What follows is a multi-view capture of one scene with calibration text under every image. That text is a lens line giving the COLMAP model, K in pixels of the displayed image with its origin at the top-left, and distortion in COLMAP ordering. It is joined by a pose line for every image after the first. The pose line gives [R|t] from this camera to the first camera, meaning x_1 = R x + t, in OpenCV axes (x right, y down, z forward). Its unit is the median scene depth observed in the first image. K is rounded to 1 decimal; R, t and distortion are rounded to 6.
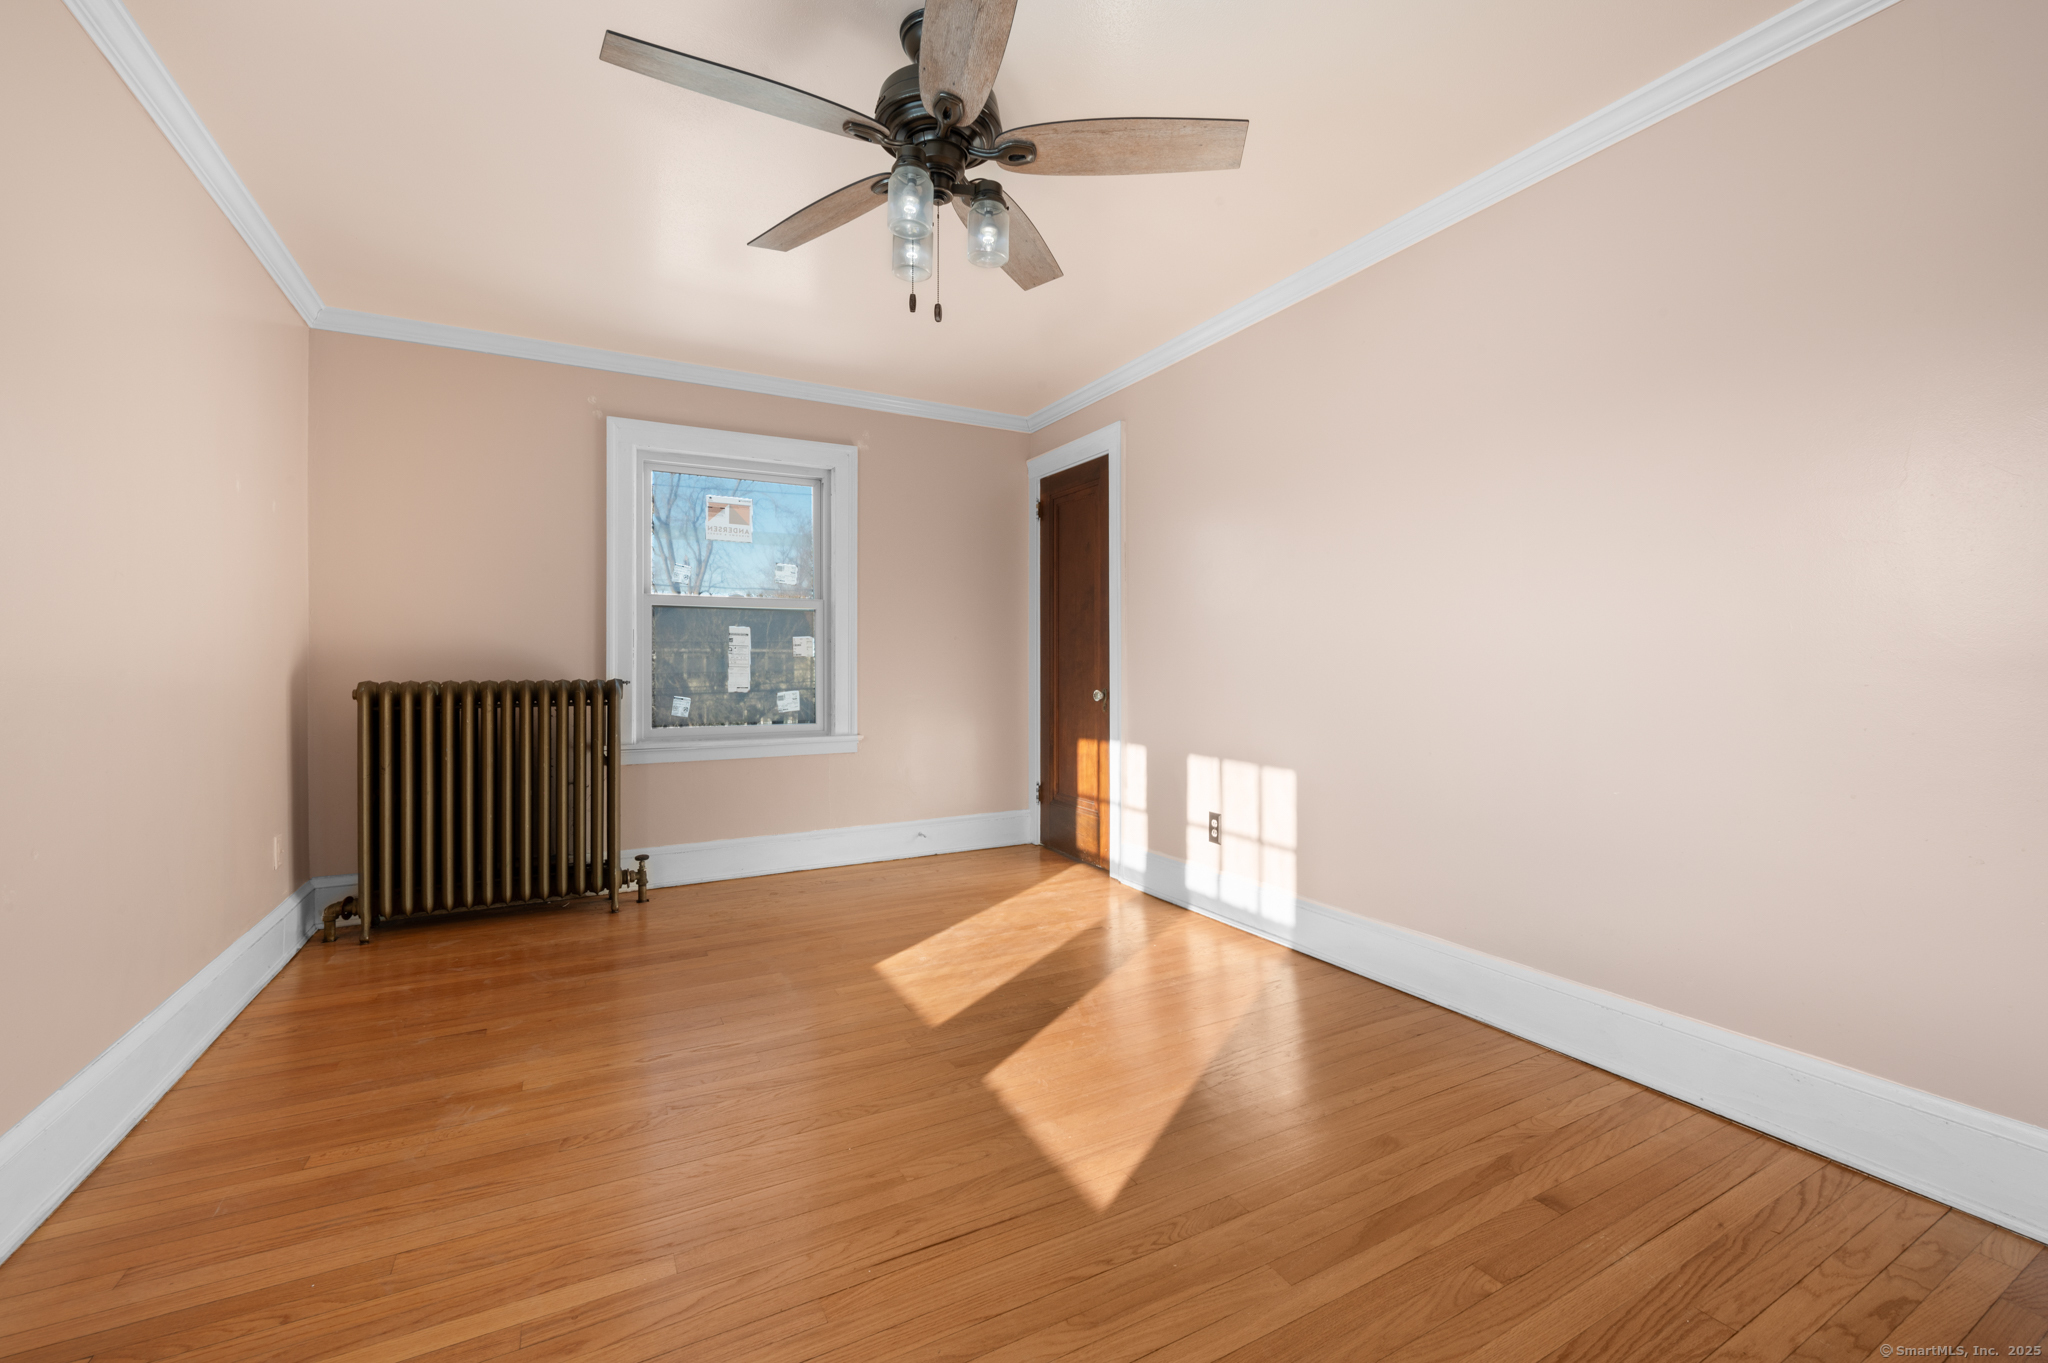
lens RADIAL K [[824.8, 0, 1016.6], [0, 824.8, 668.0], [0, 0, 1]] dist [0.001614, -0.000079]
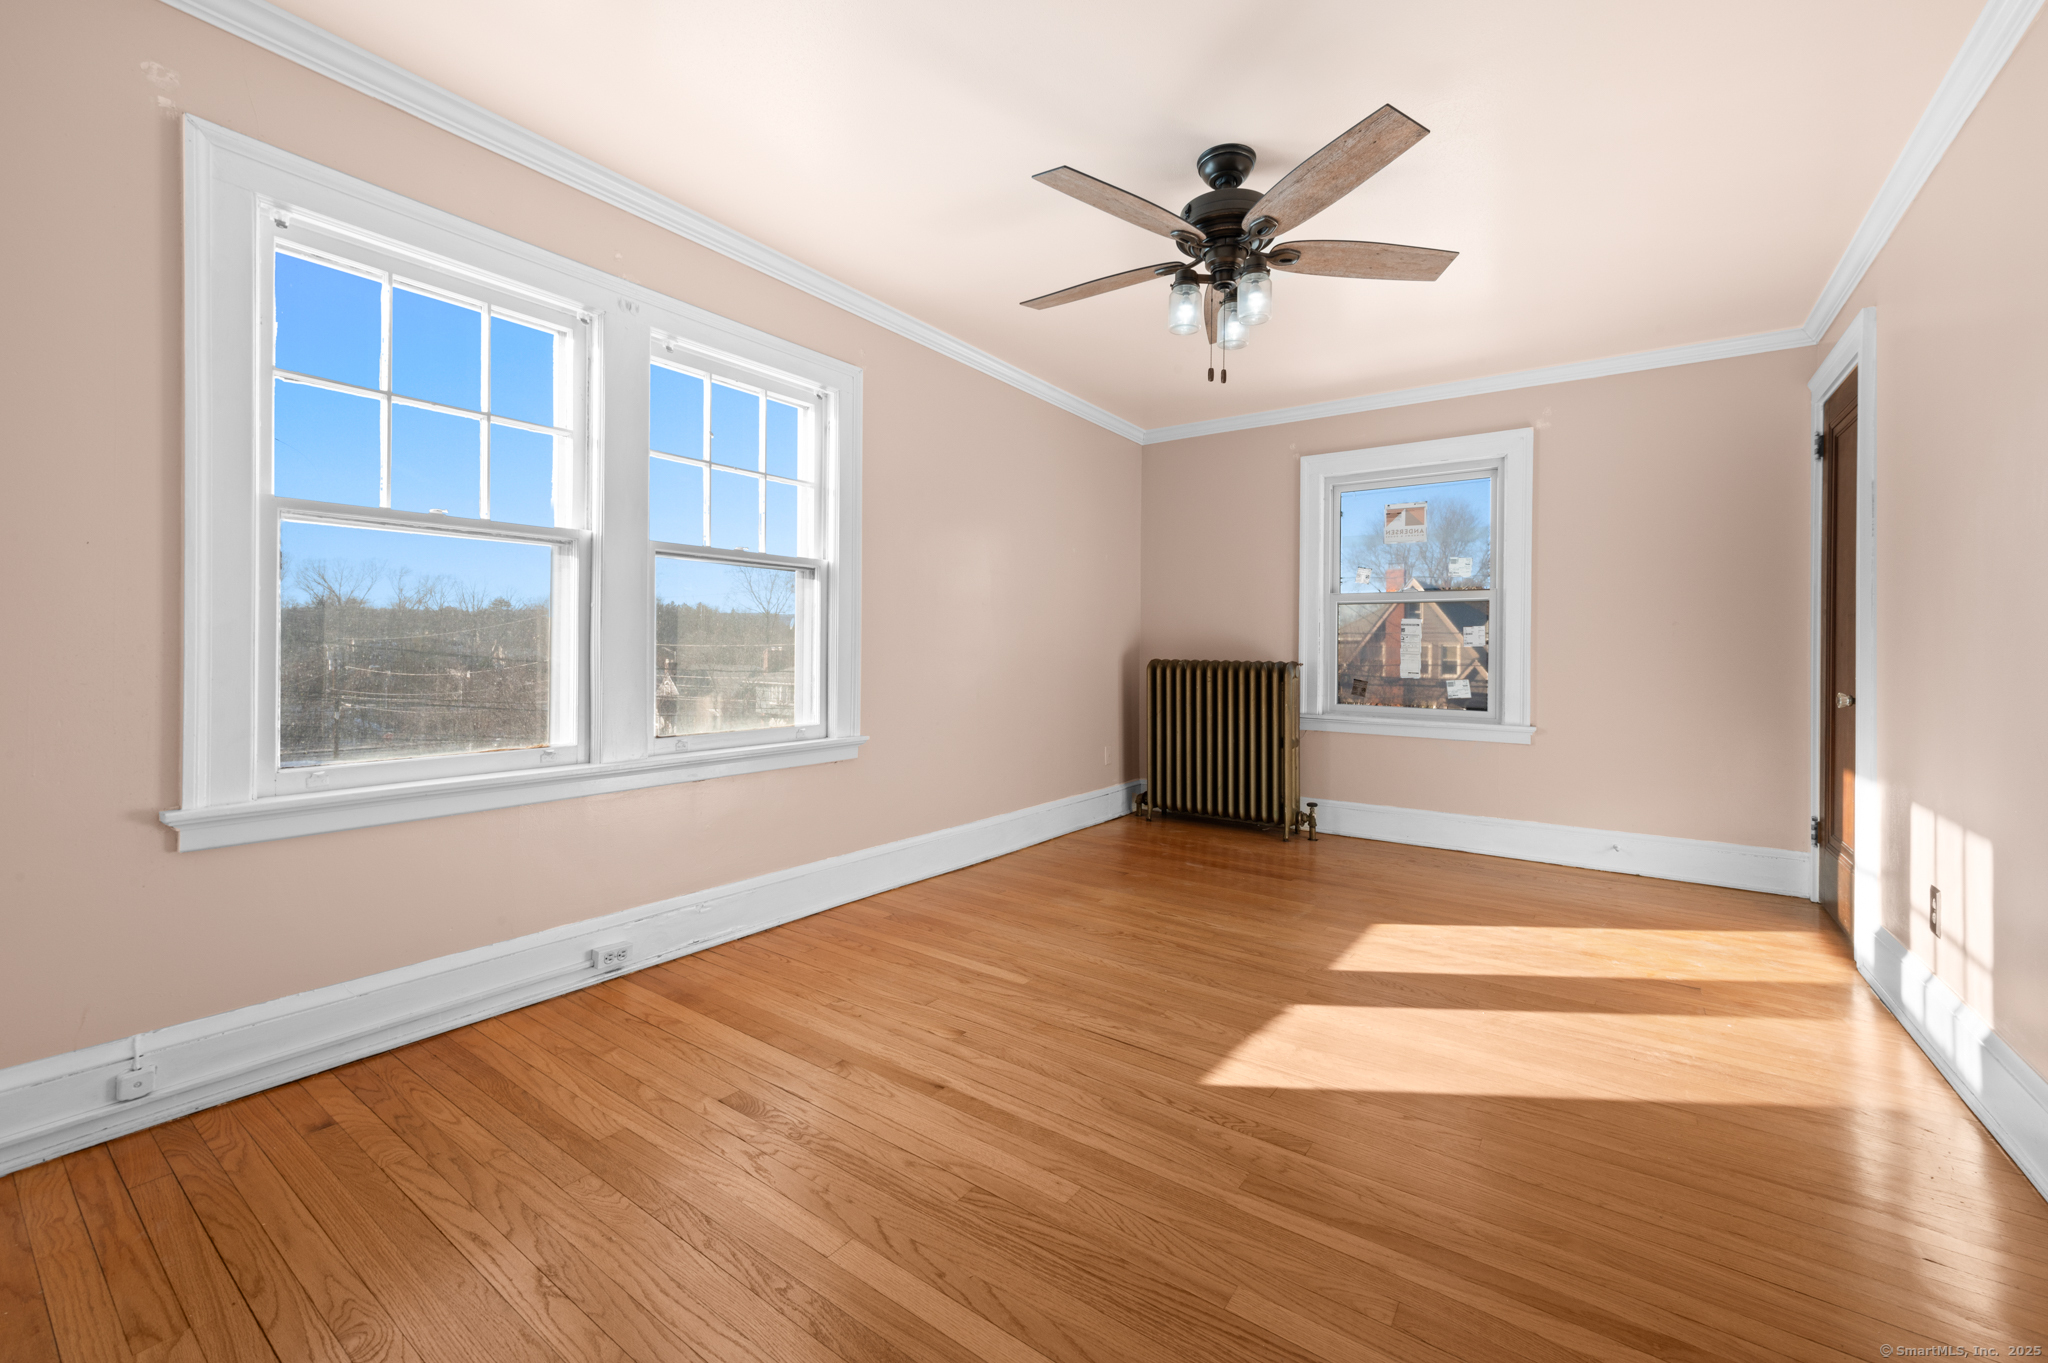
lens RADIAL K [[824.8, 0, 1073.1], [0, 824.8, 631.2], [0, 0, 1]] dist [0.001614, -0.000079]
pose [[0.468733, -0.011812, -0.883261, 0.565461], [-0.020895, 0.999483, -0.024454, 0.006956], [0.883092, 0.029918, 0.468244, 0.111529]]
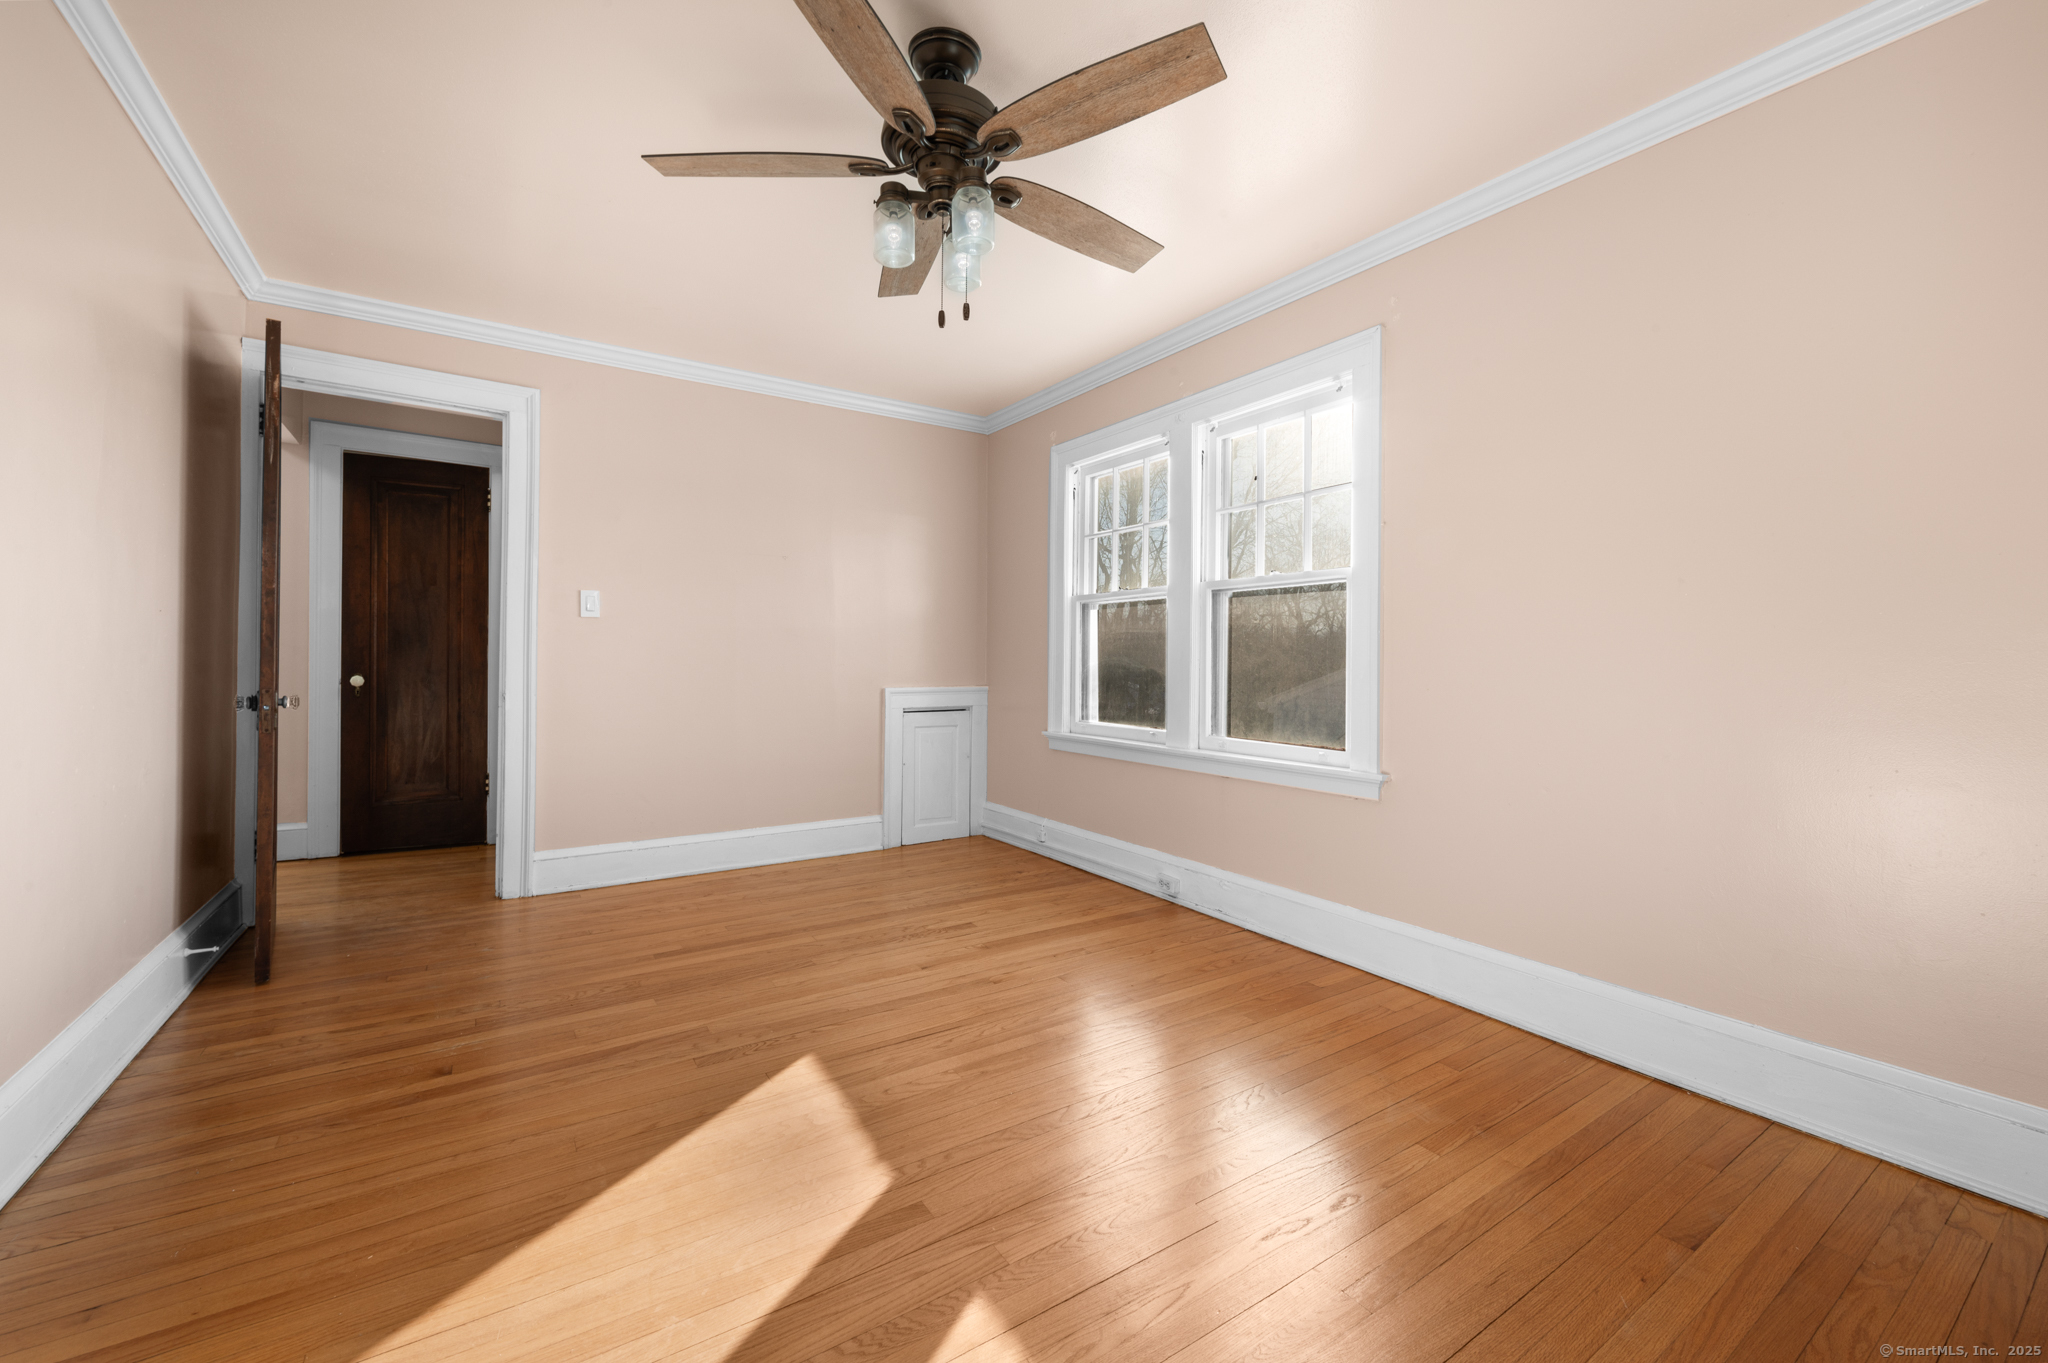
lens RADIAL K [[824.8, 0, 1027.8], [0, 824.8, 671.5], [0, 0, 1]] dist [0.001614, -0.000079]
pose [[-0.995507, -0.009744, -0.094185, -0.066391], [-0.012018, 0.999649, 0.023601, -0.006304], [0.093922, 0.024626, -0.995275, 1.229775]]
